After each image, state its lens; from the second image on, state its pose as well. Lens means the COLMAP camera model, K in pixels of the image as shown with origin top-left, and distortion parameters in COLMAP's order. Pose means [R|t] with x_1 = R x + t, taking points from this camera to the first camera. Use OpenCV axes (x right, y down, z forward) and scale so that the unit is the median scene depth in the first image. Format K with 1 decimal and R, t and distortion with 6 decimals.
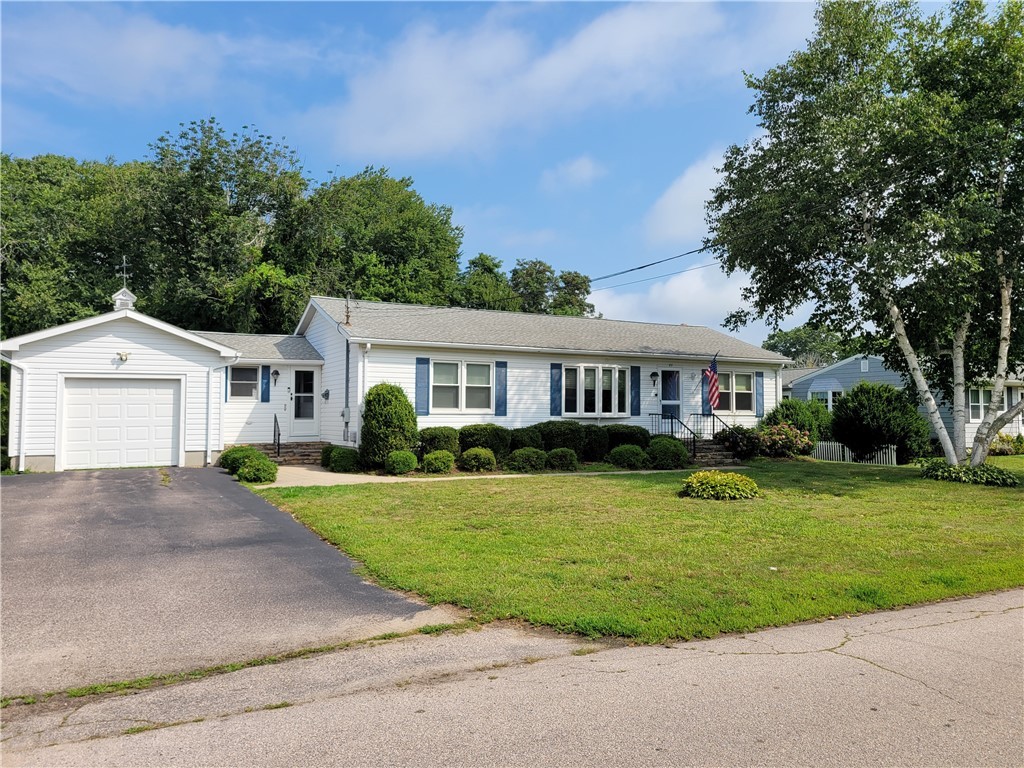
lens RADIAL K [[766.4, 0, 518.7], [0, 766.4, 377.7], [0, 0, 1]] dist [0.062138, -0.052410]
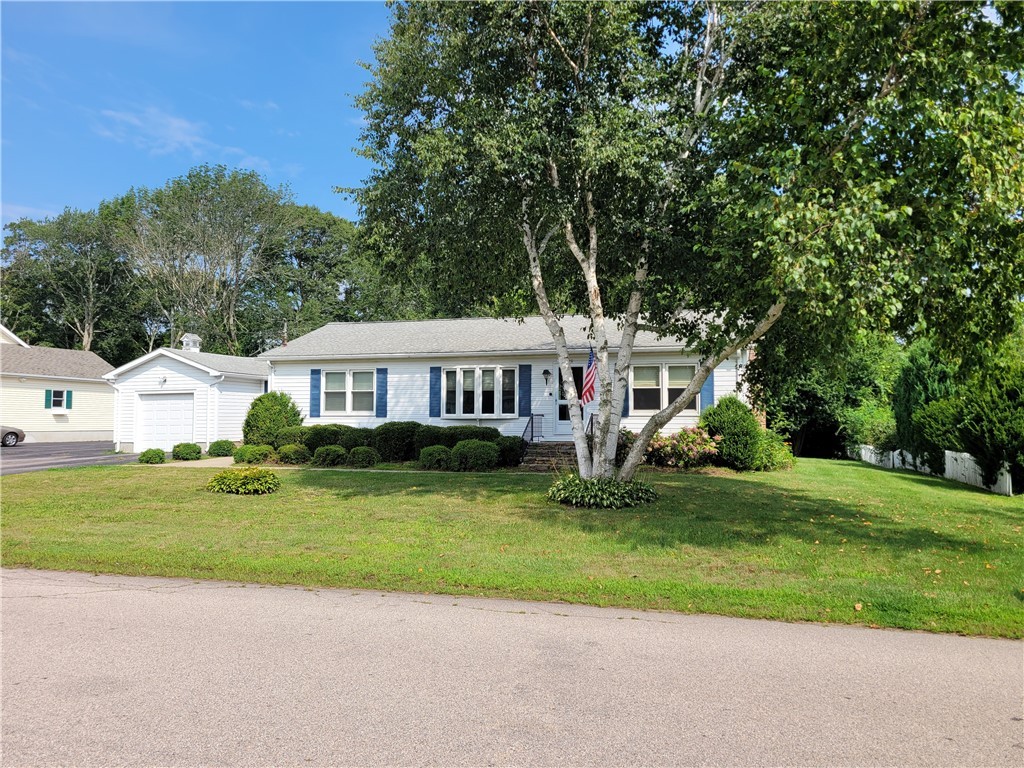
lens RADIAL K [[766.4, 0, 518.7], [0, 766.4, 377.7], [0, 0, 1]] dist [0.062138, -0.052410]
pose [[0.688233, -0.040203, -0.724375, 0.892552], [0.035931, 0.999127, -0.021313, 0.022572], [0.724600, -0.011360, 0.689076, 0.364447]]
